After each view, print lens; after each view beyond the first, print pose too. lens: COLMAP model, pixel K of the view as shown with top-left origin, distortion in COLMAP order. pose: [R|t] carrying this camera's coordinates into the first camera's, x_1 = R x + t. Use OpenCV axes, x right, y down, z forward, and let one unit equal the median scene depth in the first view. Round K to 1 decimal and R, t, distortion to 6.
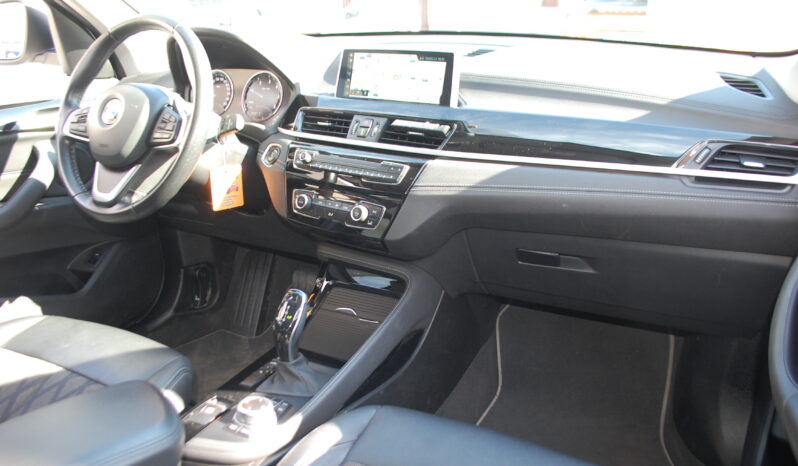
lens RADIAL K [[610.9, 0, 408.7], [0, 610.9, 259.3], [0, 0, 1]] dist [-0.092161, 0.005641]
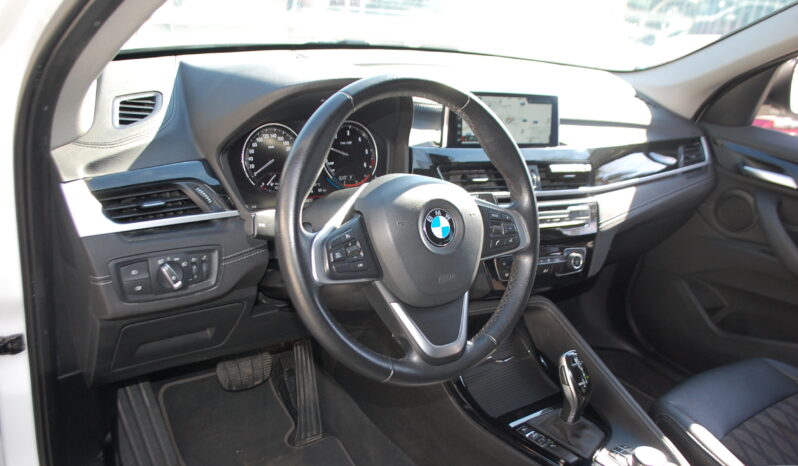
lens RADIAL K [[675.0, 0, 398.5], [0, 675.0, 251.8], [0, 0, 1]] dist [-0.086064, -0.003241]
pose [[0.472484, -0.291666, 0.831679, -1.105454], [0.207812, 0.953915, 0.216474, -0.376928], [-0.856489, 0.070552, 0.511321, 0.615920]]
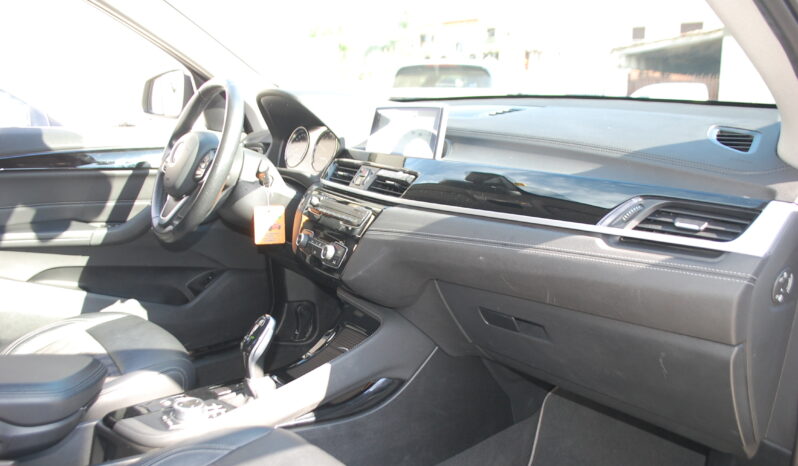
lens RADIAL K [[610.9, 0, 408.7], [0, 610.9, 259.3], [0, 0, 1]] dist [-0.092161, 0.005641]
pose [[0.906650, 0.099231, -0.410048, 0.450227], [-0.152298, 0.983387, -0.098765, 0.019165], [0.393435, 0.151994, 0.906701, 0.083318]]
